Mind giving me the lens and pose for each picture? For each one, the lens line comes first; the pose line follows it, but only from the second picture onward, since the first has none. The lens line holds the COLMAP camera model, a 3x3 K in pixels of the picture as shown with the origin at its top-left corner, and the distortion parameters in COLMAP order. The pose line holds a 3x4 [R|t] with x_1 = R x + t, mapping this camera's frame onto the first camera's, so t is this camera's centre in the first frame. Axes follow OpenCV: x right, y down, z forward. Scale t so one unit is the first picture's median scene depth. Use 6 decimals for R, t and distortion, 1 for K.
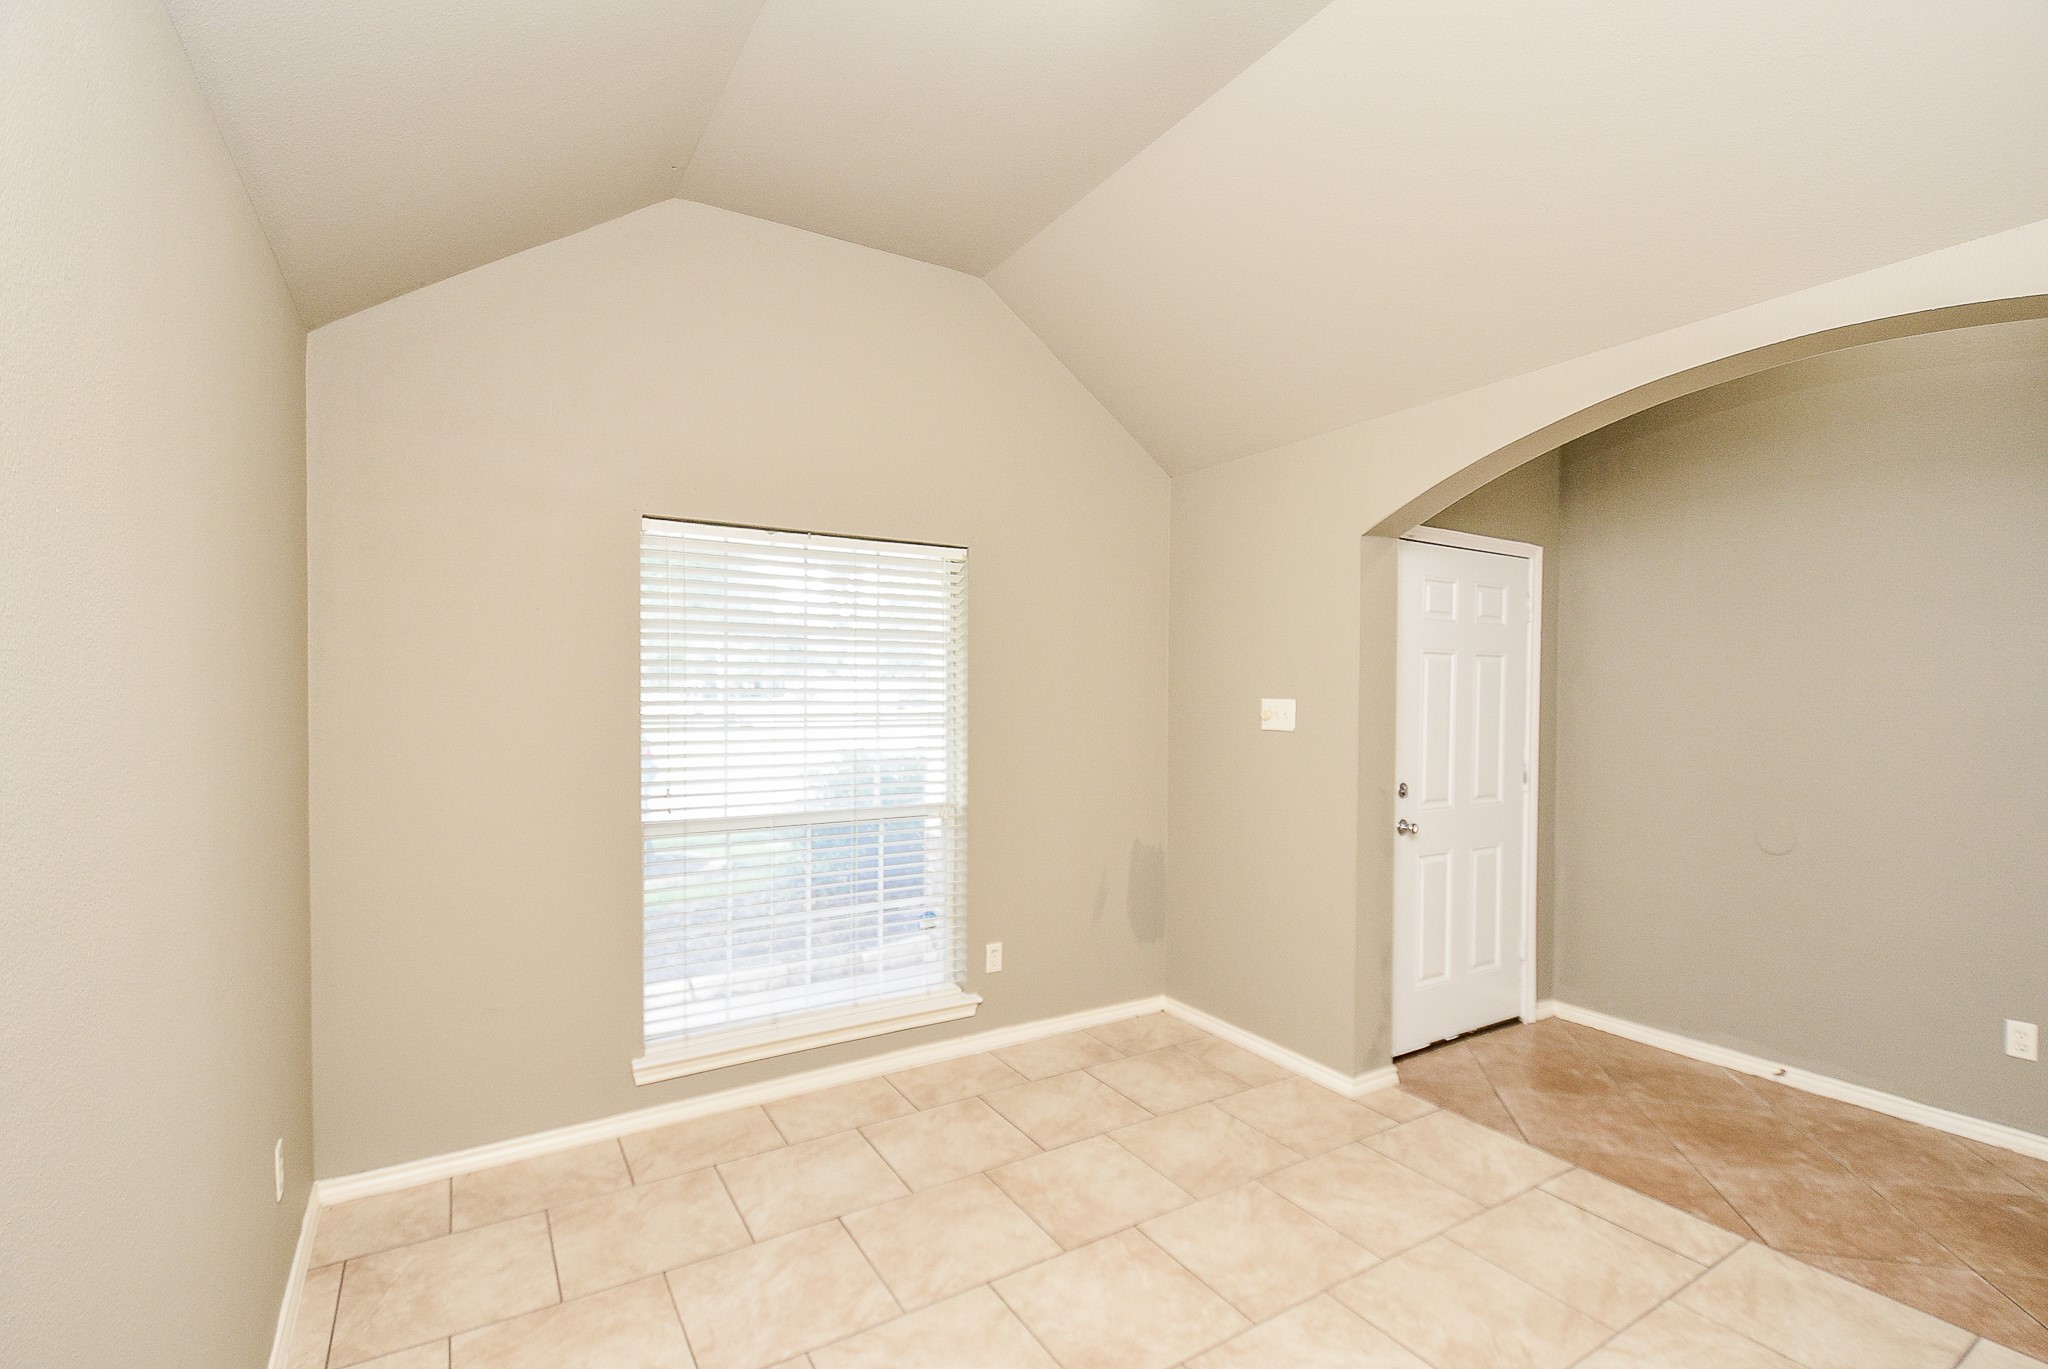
lens RADIAL K [[947.3, 0, 1055.3], [0, 947.3, 681.4], [0, 0, 1]] dist [0.032731, -0.024379]
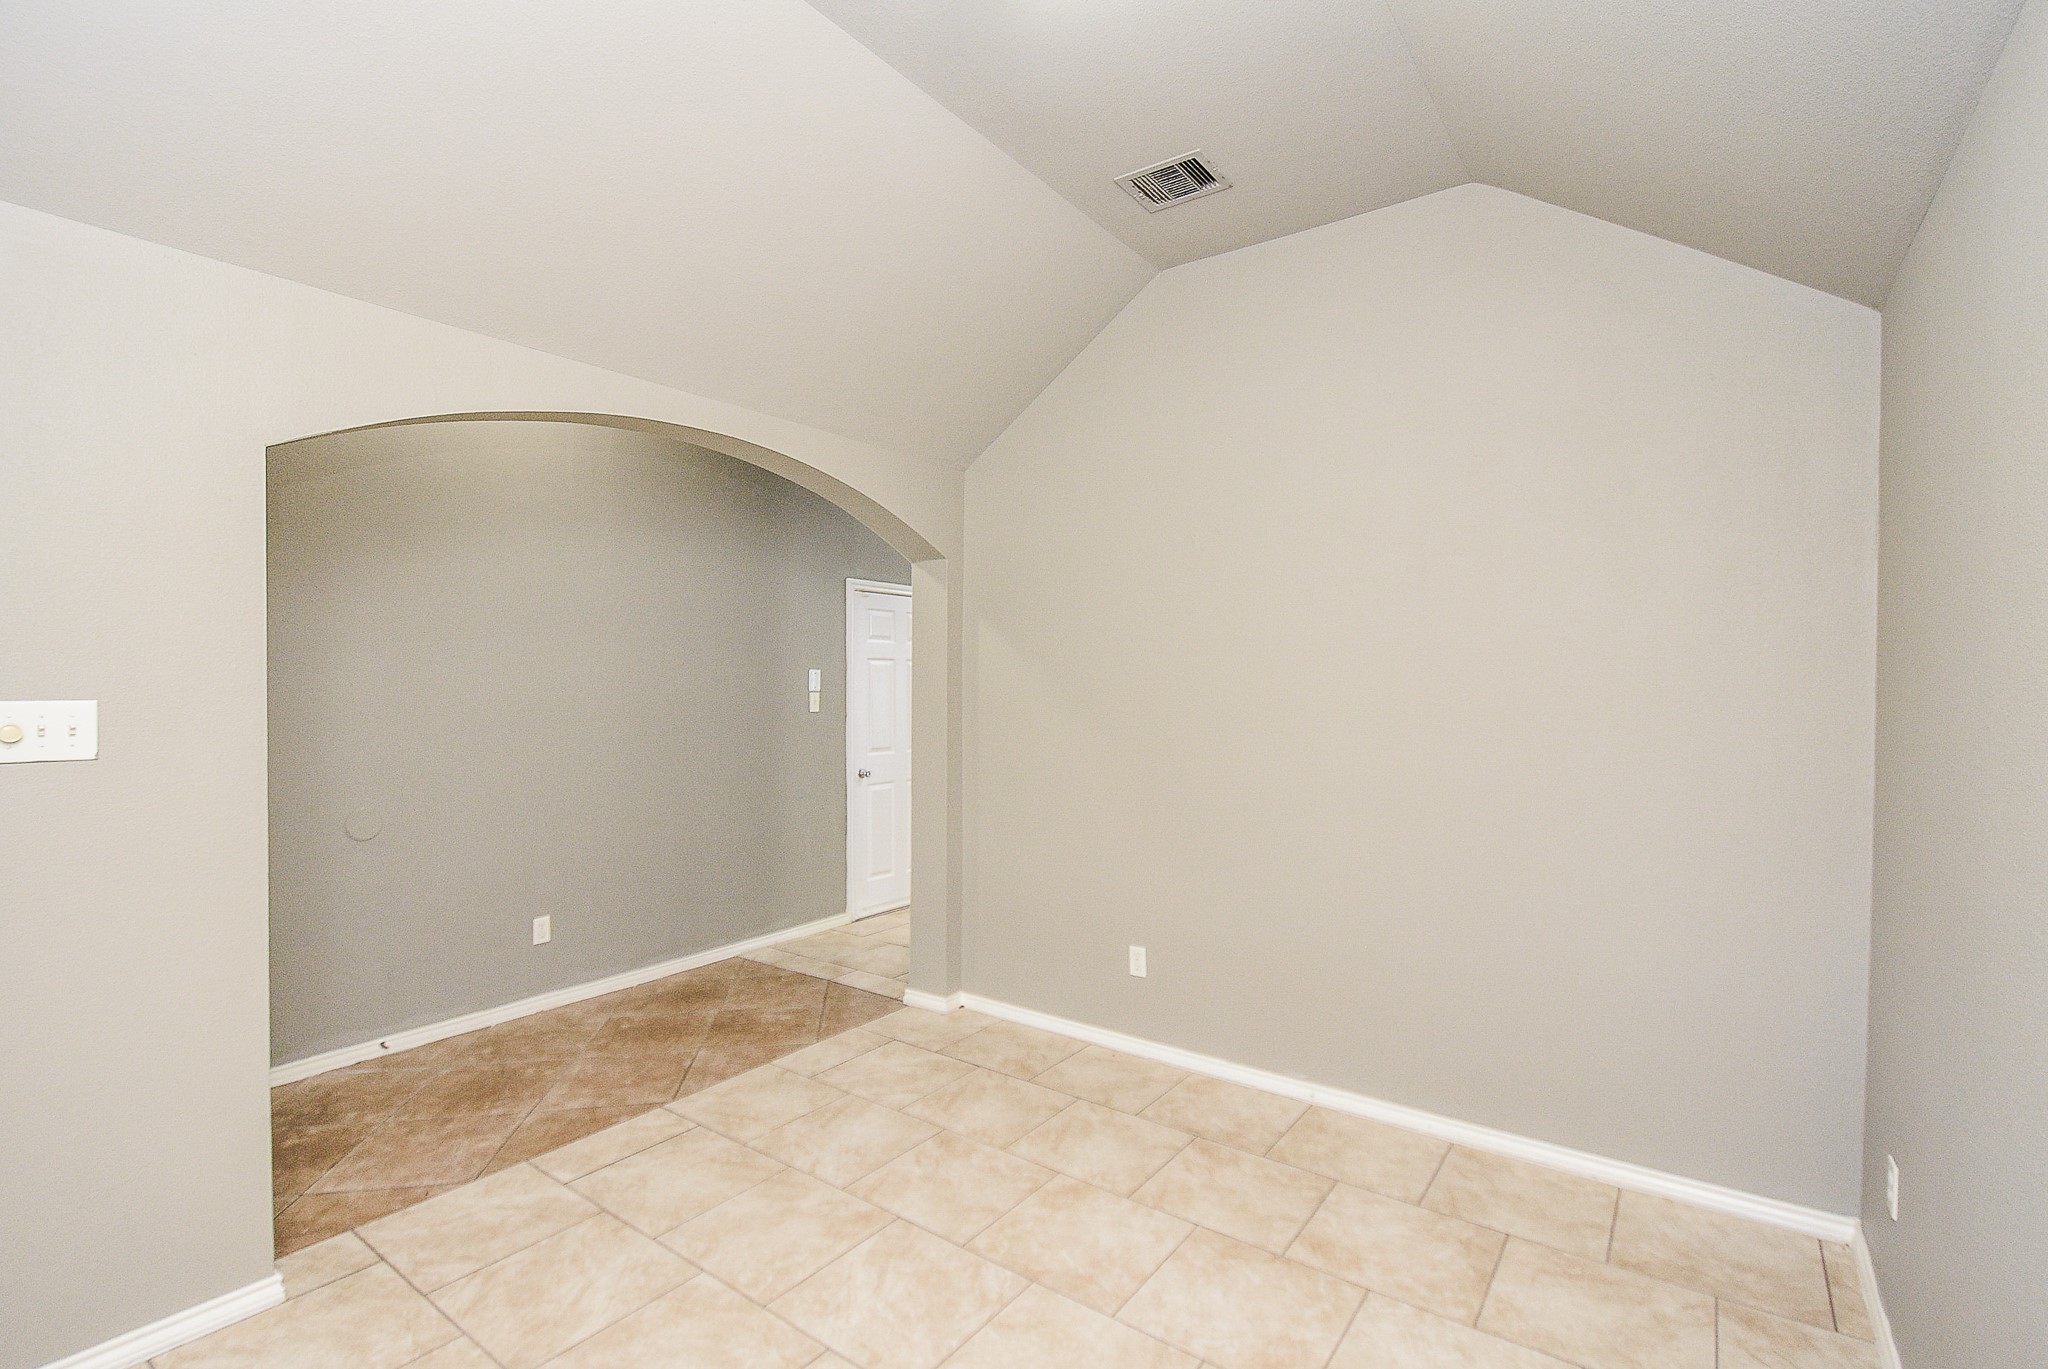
lens RADIAL K [[918.3, 0, 1029.6], [0, 918.3, 689.1], [0, 0, 1]] dist [0.031354, -0.026448]
pose [[-0.372625, -0.008529, 0.927943, -0.558044], [-0.012119, 0.999917, 0.004324, 0.004984], [-0.927903, -0.009634, -0.372697, 0.904443]]
